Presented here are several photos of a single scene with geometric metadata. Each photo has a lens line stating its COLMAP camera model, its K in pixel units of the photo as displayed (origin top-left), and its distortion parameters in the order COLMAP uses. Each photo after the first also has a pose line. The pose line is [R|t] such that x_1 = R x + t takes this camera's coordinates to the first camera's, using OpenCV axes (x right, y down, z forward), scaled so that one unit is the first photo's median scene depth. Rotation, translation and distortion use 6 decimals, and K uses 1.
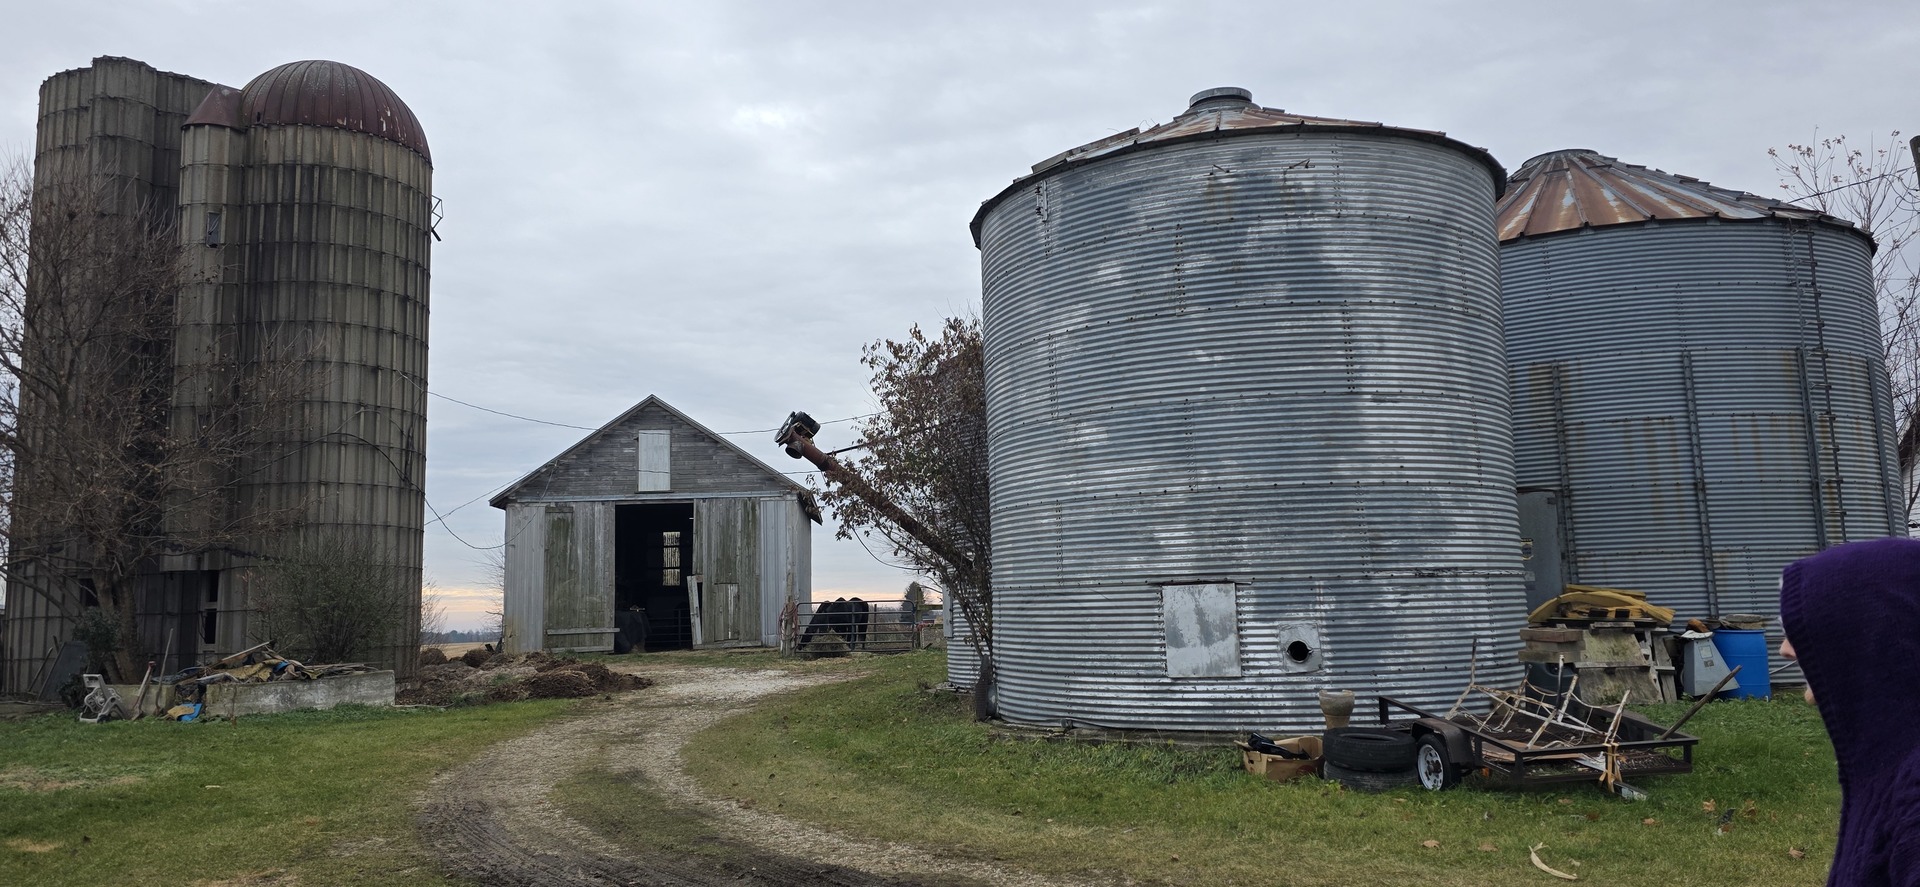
lens RADIAL K [[1223.6, 0, 992.0], [0, 1223.6, 464.7], [0, 0, 1]] dist [0.054699, -0.045755]
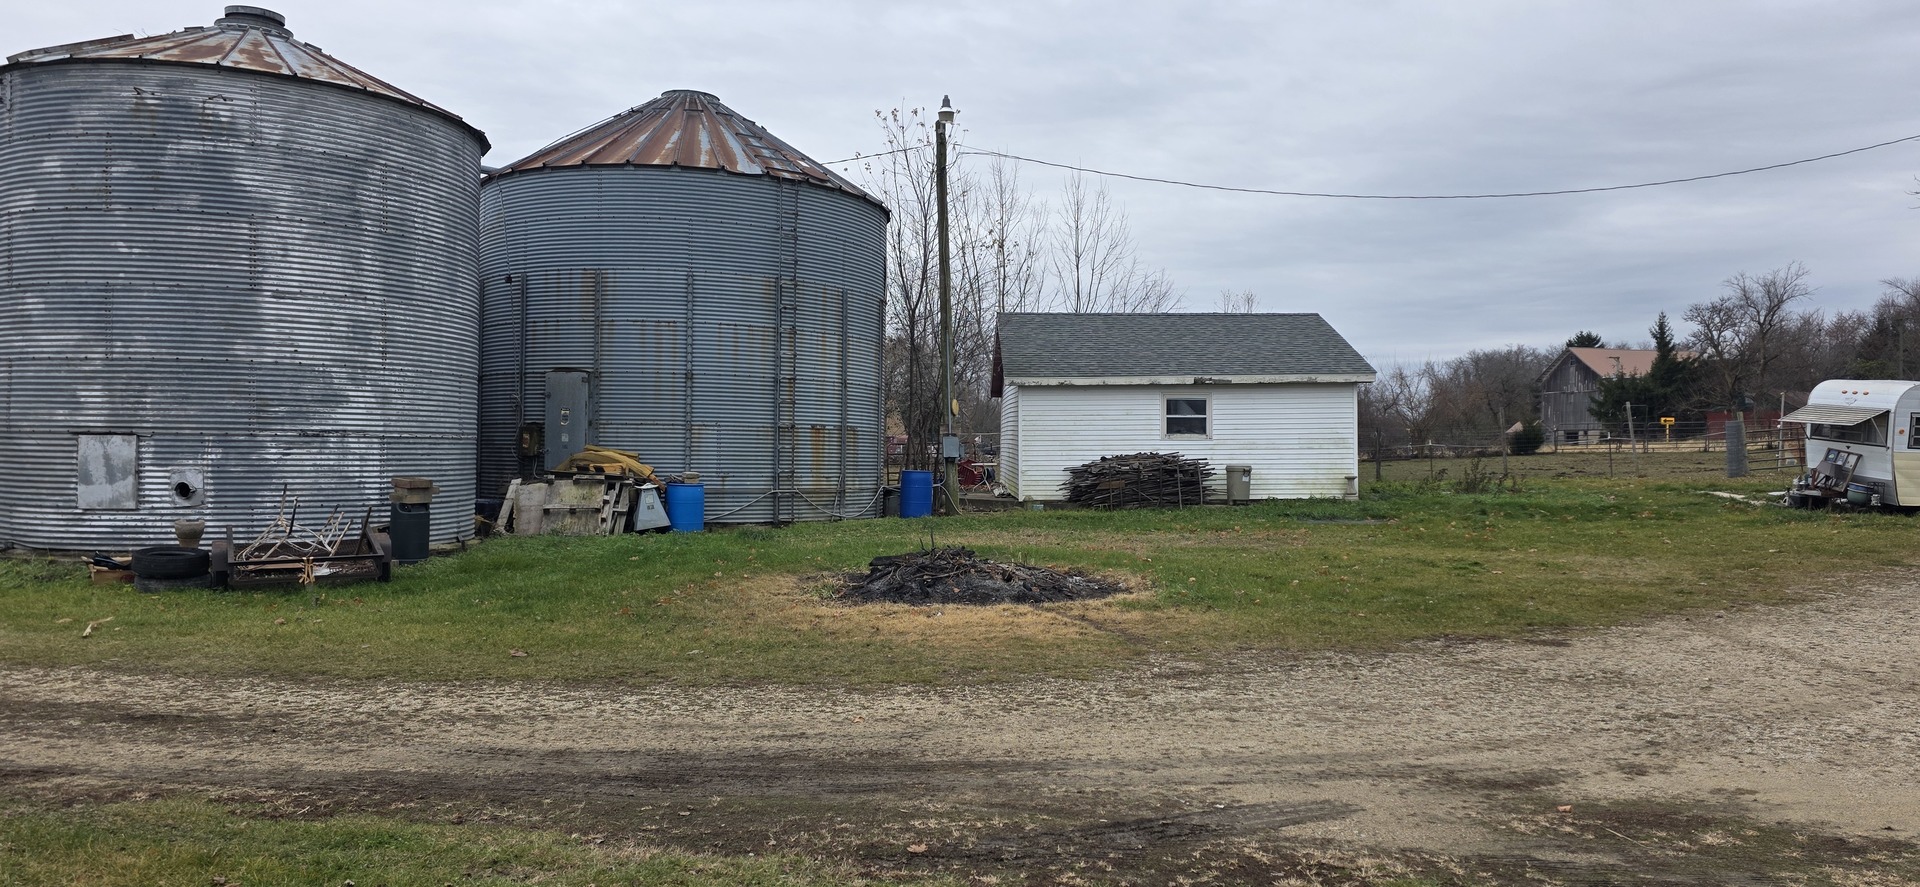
lens RADIAL K [[1223.6, 0, 992.0], [0, 1223.6, 464.7], [0, 0, 1]] dist [0.054699, -0.045755]
pose [[0.939709, 0.035022, 0.340177, 0.588629], [-0.077426, 0.990700, 0.111887, -0.082845], [-0.333095, -0.131480, 0.933681, -0.476245]]
